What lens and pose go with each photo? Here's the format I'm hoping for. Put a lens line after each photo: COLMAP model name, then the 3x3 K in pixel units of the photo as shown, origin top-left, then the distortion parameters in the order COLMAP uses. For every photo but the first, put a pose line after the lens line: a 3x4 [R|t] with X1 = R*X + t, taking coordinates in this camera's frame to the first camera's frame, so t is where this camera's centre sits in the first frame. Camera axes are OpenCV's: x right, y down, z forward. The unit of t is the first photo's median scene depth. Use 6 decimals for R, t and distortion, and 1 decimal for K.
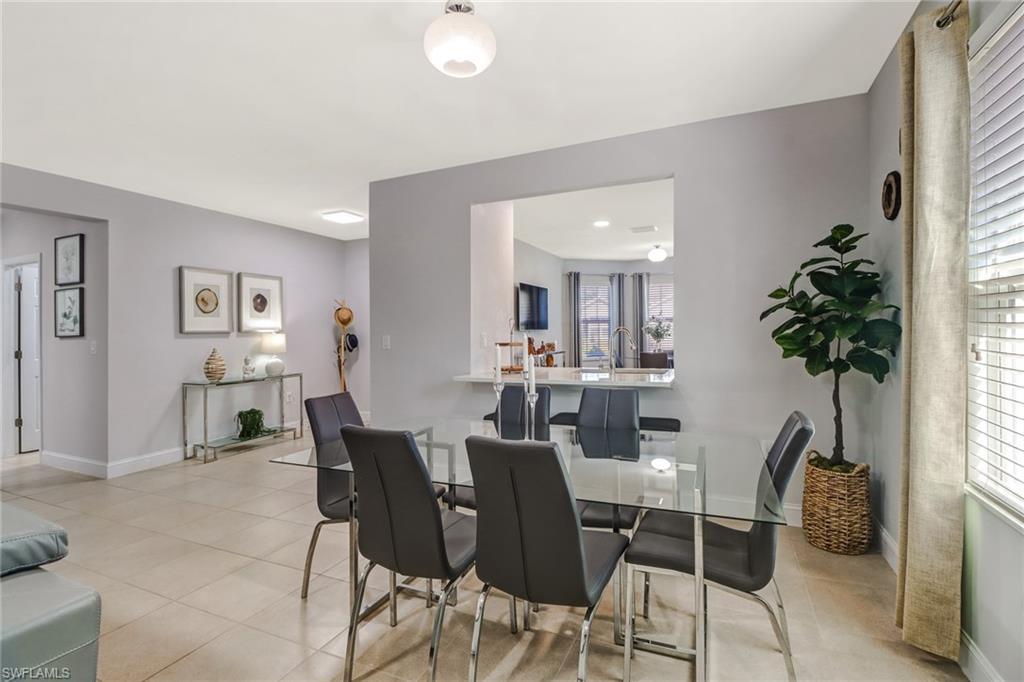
lens RADIAL K [[486.7, 0, 514.7], [0, 486.7, 322.1], [0, 0, 1]] dist [-0.006344, -0.000969]
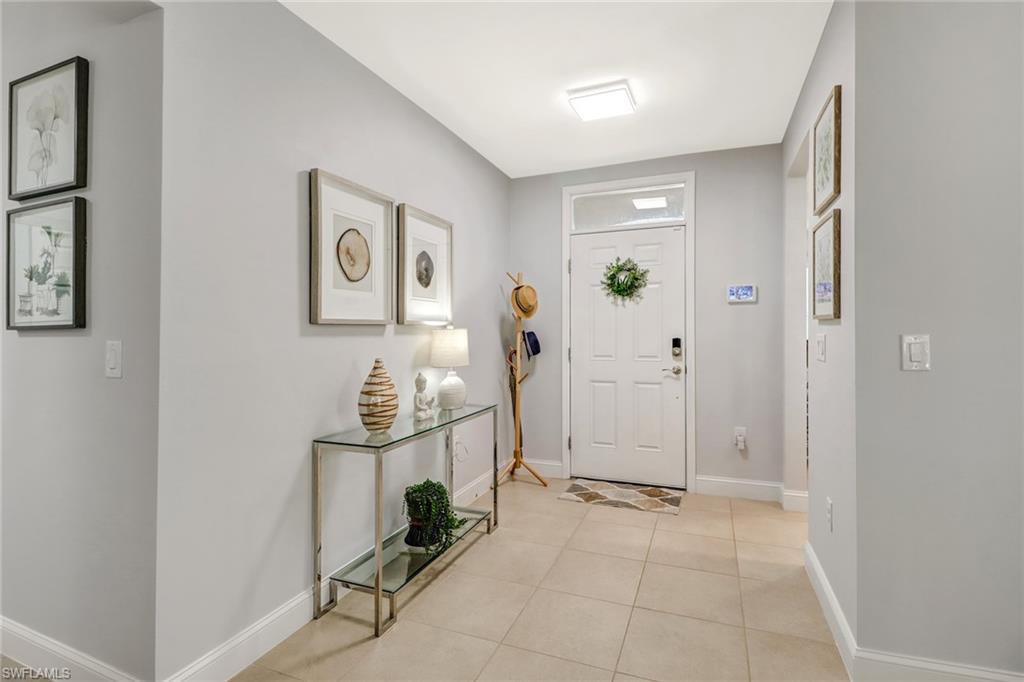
lens RADIAL K [[486.7, 0, 514.7], [0, 486.7, 322.1], [0, 0, 1]] dist [-0.006344, -0.000969]
pose [[0.999087, 0.013612, 0.040500, -0.500672], [-0.013576, 0.999907, -0.001178, 0.018219], [-0.040512, 0.000627, 0.999179, 0.534691]]
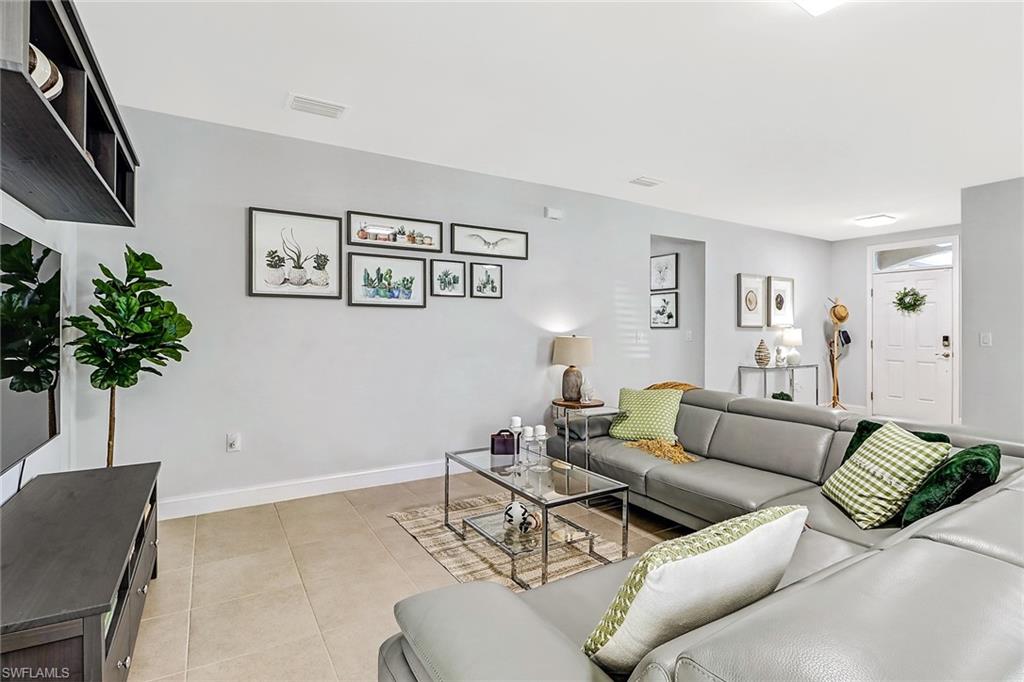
lens RADIAL K [[486.7, 0, 514.7], [0, 486.7, 322.1], [0, 0, 1]] dist [-0.006344, -0.000969]
pose [[0.817965, 0.015654, -0.575055, -0.417130], [-0.011682, 0.999876, 0.010603, 0.004224], [0.575149, -0.001955, 0.818046, -0.351205]]
